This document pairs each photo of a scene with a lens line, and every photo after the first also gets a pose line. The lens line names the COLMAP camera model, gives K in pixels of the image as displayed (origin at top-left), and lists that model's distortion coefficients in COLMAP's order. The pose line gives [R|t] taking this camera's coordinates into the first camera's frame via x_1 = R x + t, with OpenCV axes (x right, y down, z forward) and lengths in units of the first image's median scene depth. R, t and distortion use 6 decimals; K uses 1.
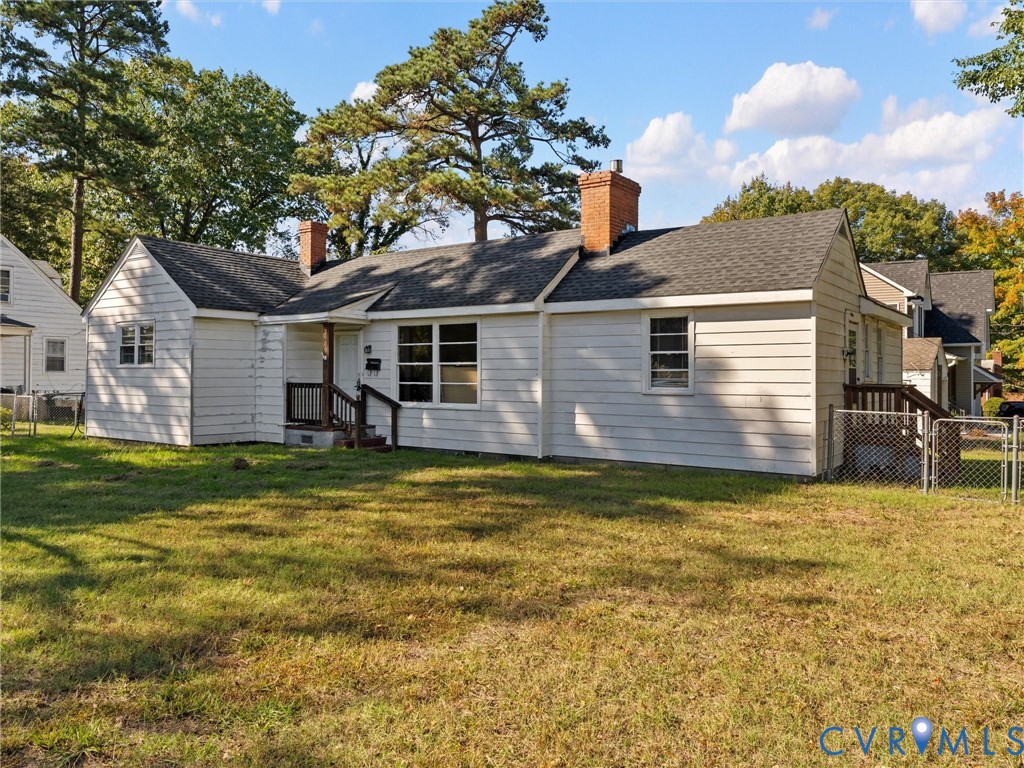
lens RADIAL K [[771.8, 0, 511.2], [0, 771.8, 359.9], [0, 0, 1]] dist [-0.062198, 0.111714]
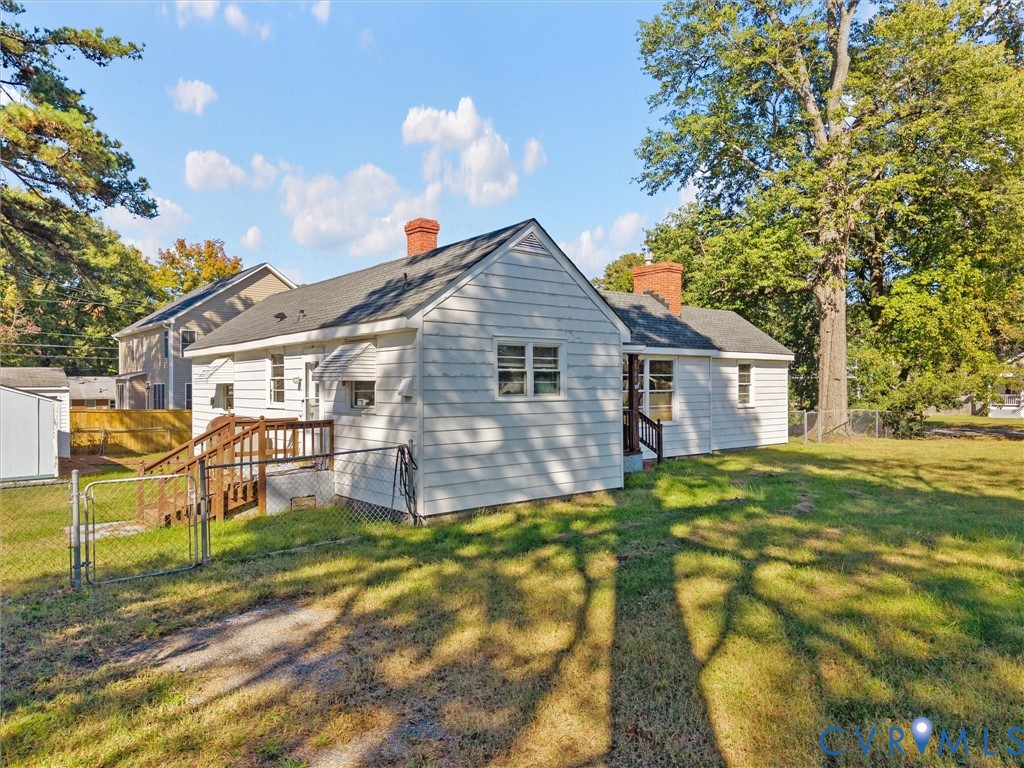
lens RADIAL K [[692.6, 0, 518.0], [0, 692.6, 381.1], [0, 0, 1]] dist [0.033145, -0.038327]
pose [[0.257038, 0.003418, 0.966395, -1.146609], [-0.006202, 0.999979, -0.001887, -0.007486], [-0.966381, -0.005508, 0.257054, 0.849389]]
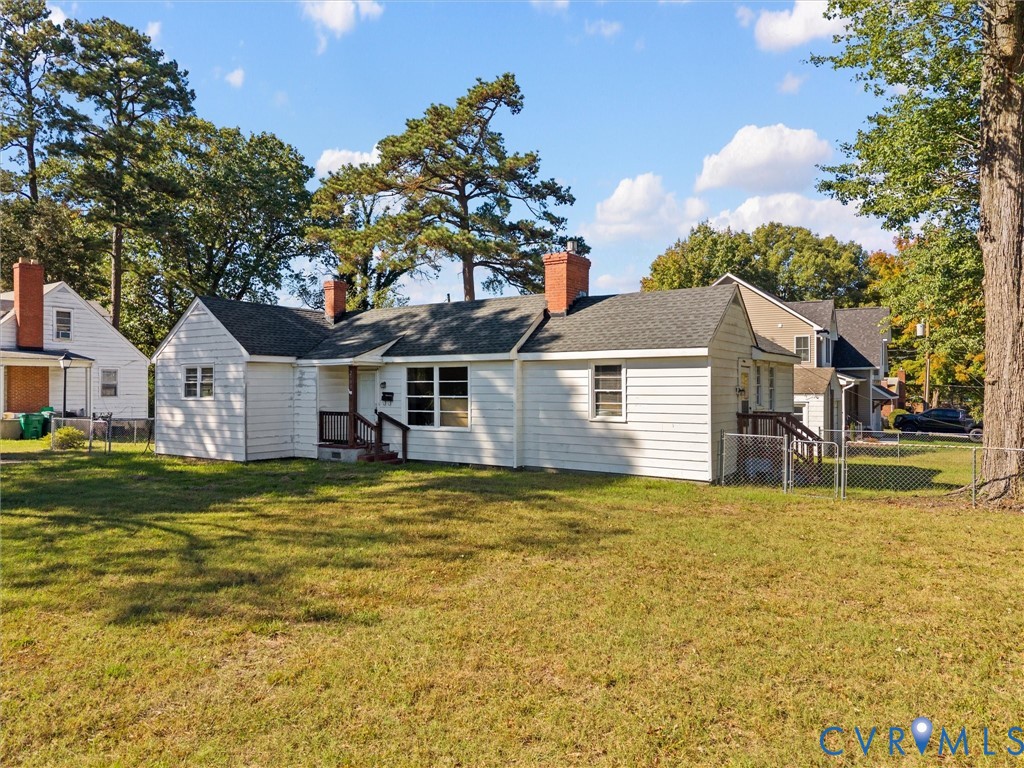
lens RADIAL K [[675.5, 0, 522.4], [0, 675.5, 383.7], [0, 0, 1]] dist [0.054448, -0.075368]
pose [[0.999117, -0.005104, 0.041715, 0.001660], [0.004536, 0.999896, 0.013700, -0.030109], [-0.041780, -0.013499, 0.999036, -0.151076]]
